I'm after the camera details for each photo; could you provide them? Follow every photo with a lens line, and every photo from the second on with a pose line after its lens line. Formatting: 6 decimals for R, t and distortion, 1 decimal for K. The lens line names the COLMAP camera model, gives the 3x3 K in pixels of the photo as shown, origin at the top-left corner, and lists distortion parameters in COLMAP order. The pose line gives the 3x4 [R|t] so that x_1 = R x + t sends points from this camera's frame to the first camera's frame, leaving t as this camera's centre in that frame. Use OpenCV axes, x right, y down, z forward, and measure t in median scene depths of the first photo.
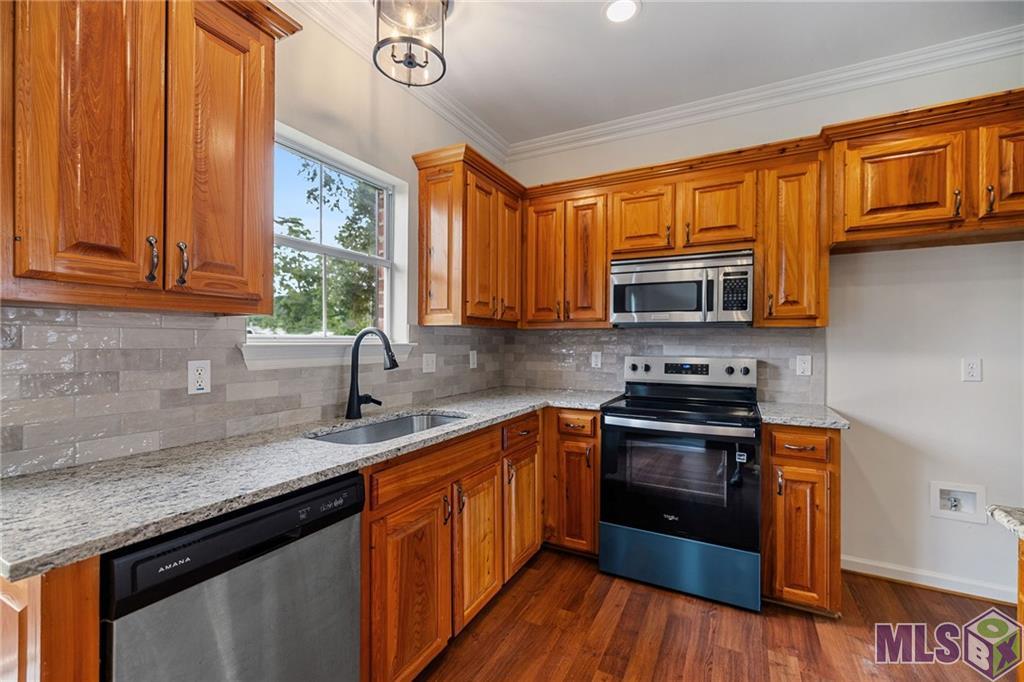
lens RADIAL K [[432.5, 0, 510.4], [0, 432.5, 342.7], [0, 0, 1]] dist [0.001671, -0.000793]
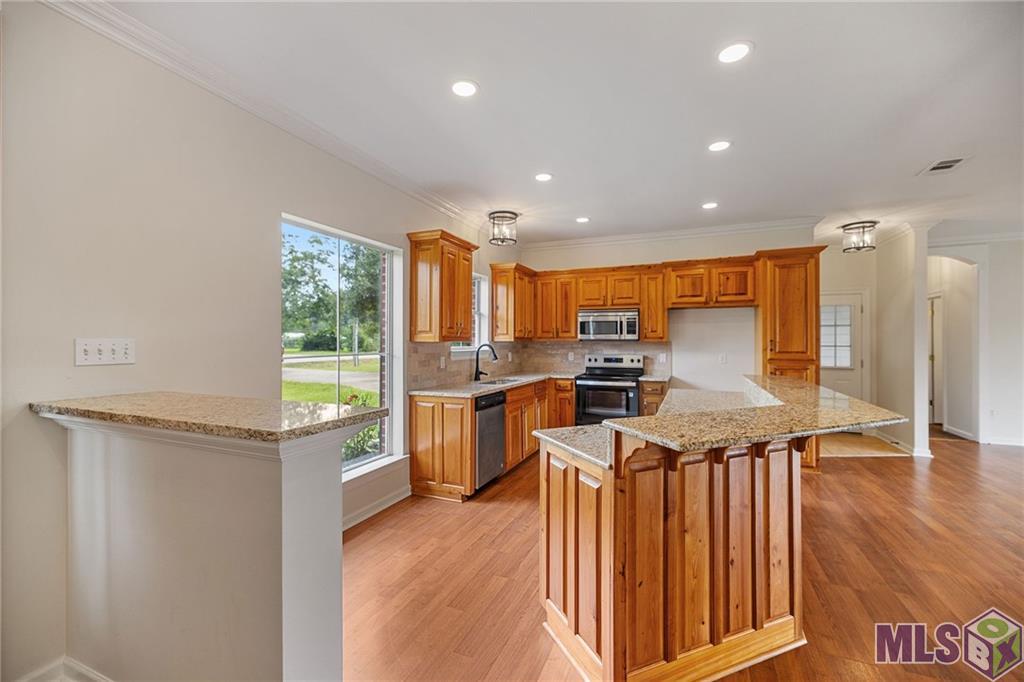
lens RADIAL K [[432.5, 0, 513.1], [0, 432.5, 339.9], [0, 0, 1]] dist [0.001671, -0.000793]
pose [[0.995900, -0.004711, 0.090334, -0.303839], [0.005262, 0.999969, -0.005860, -0.032392], [-0.090304, 0.006311, 0.995894, -1.179477]]
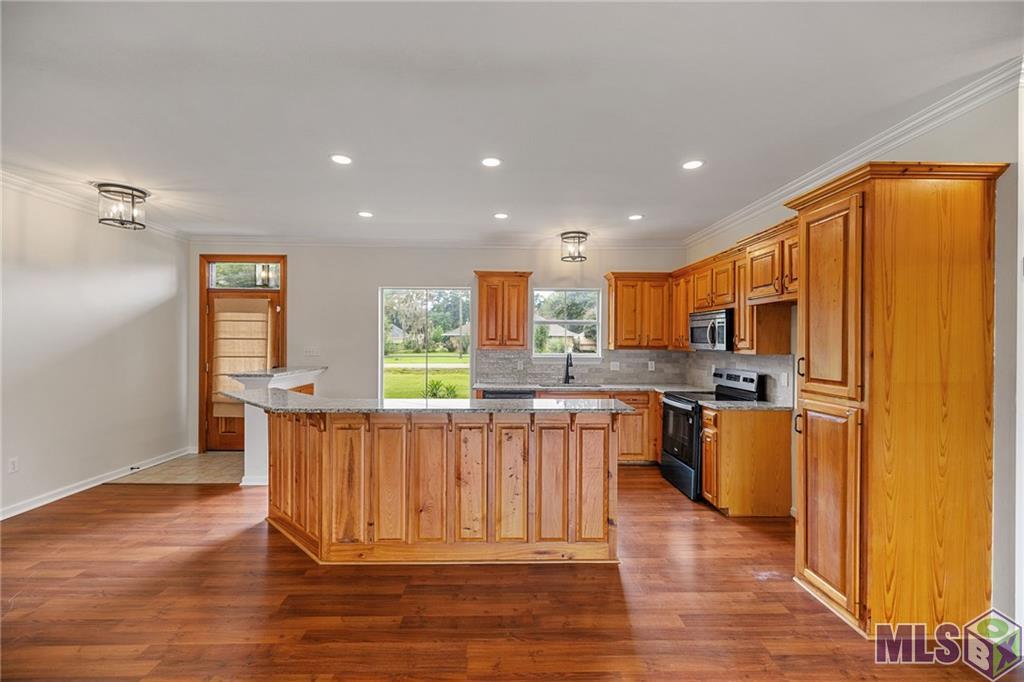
lens RADIAL K [[432.5, 0, 508.1], [0, 432.5, 340.6], [0, 0, 1]] dist [0.001671, -0.000793]
pose [[0.484001, -0.002613, -0.875063, 1.536118], [-0.006258, 0.999960, -0.006447, -0.066755], [0.875045, 0.008596, 0.483965, -0.562656]]
